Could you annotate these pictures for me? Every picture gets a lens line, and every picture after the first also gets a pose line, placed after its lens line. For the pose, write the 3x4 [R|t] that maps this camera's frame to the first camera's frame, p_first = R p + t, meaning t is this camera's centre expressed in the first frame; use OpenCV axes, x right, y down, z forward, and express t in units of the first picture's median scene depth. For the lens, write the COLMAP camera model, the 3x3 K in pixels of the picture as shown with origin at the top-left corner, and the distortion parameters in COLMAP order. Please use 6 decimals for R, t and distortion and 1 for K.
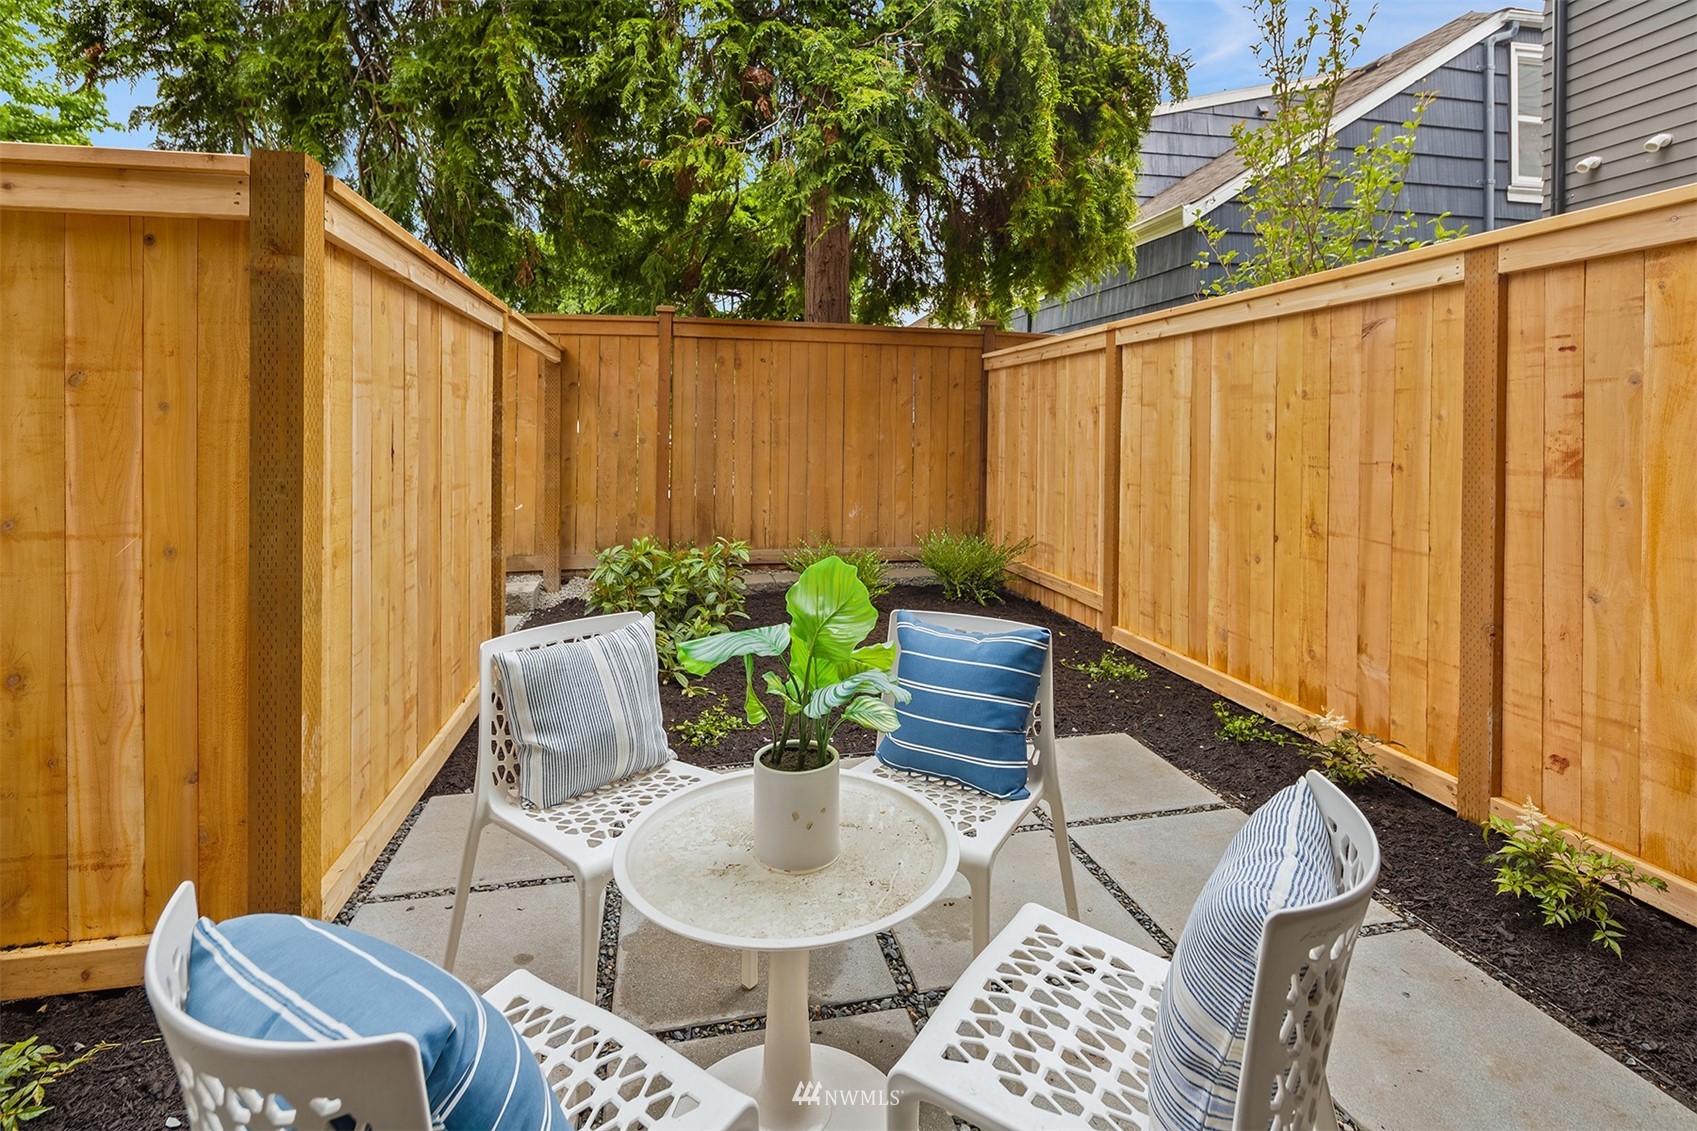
lens RADIAL K [[845.2, 0, 848.5], [0, 845.2, 565.5], [0, 0, 1]] dist [-0.000805, -0.000242]
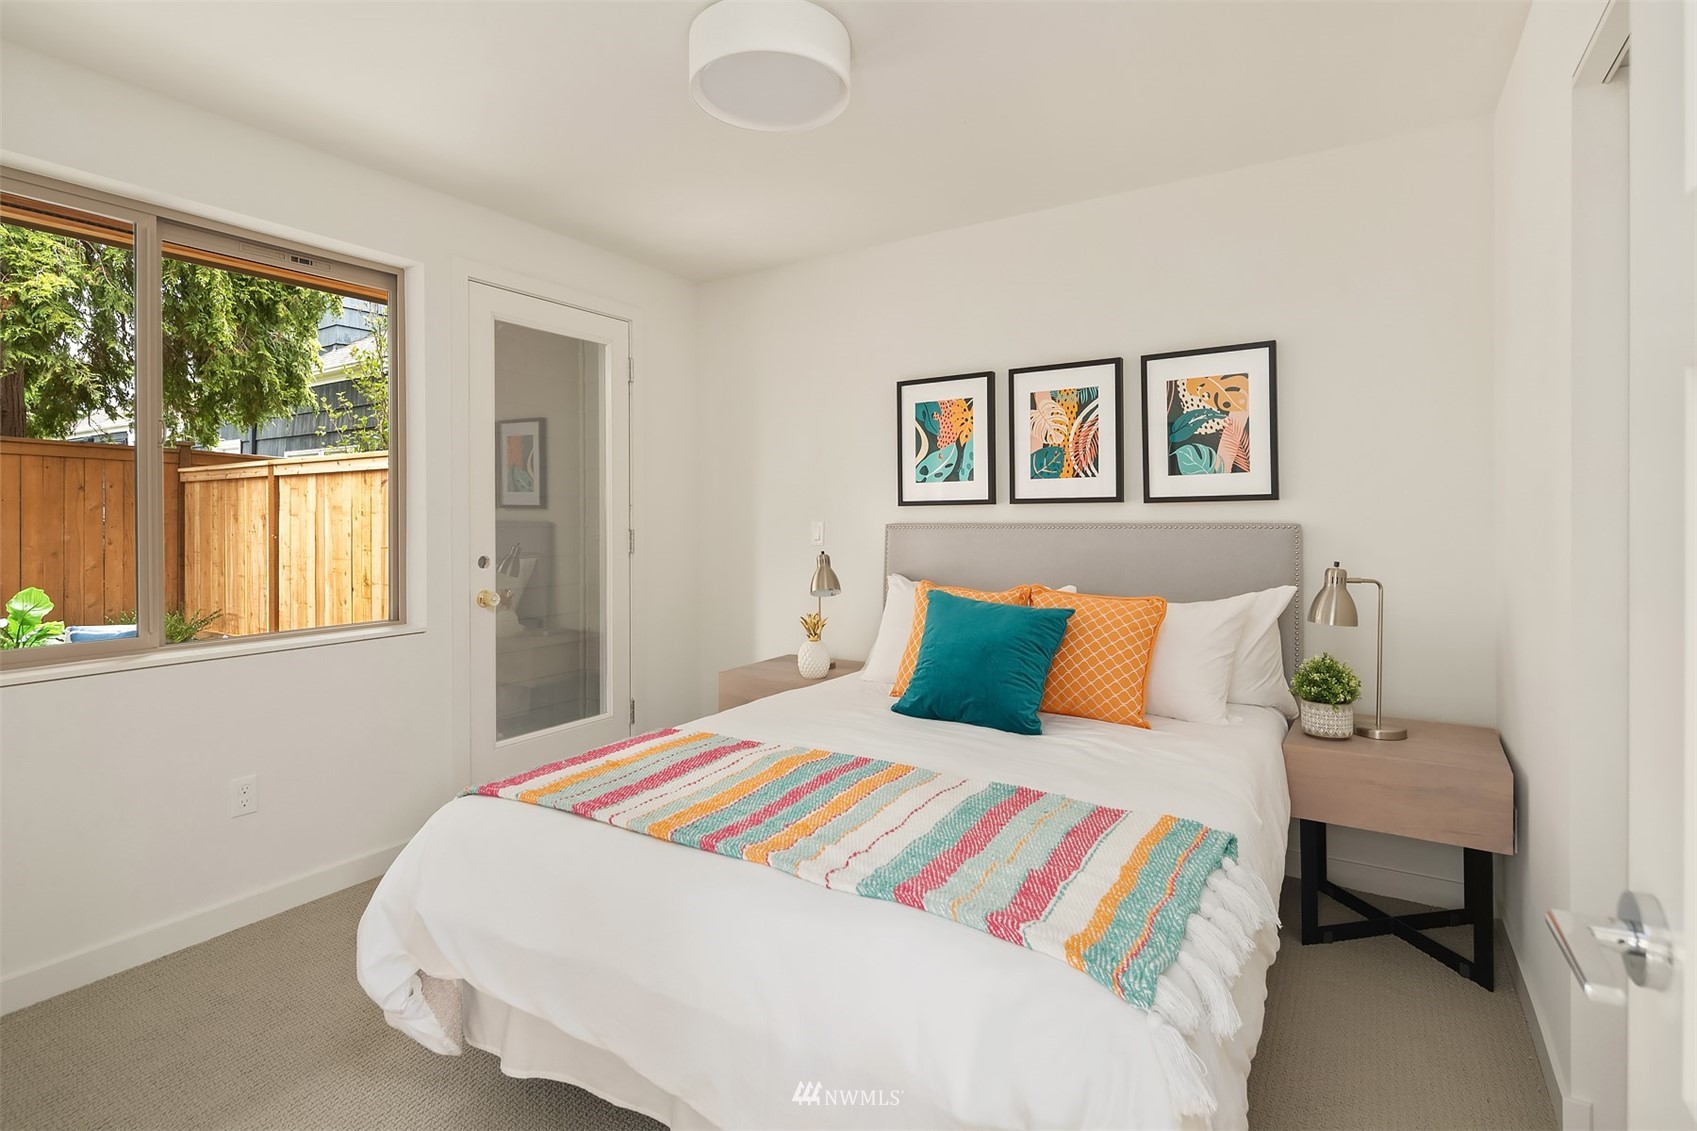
lens RADIAL K [[817.9, 0, 853.6], [0, 817.9, 522.4], [0, 0, 1]] dist [-0.017898, 0.001822]
pose [[0.691925, -0.004598, 0.721954, -0.012819], [0.119119, 0.987002, -0.107879, 0.087770], [-0.712074, 0.160643, 0.683479, -0.613864]]
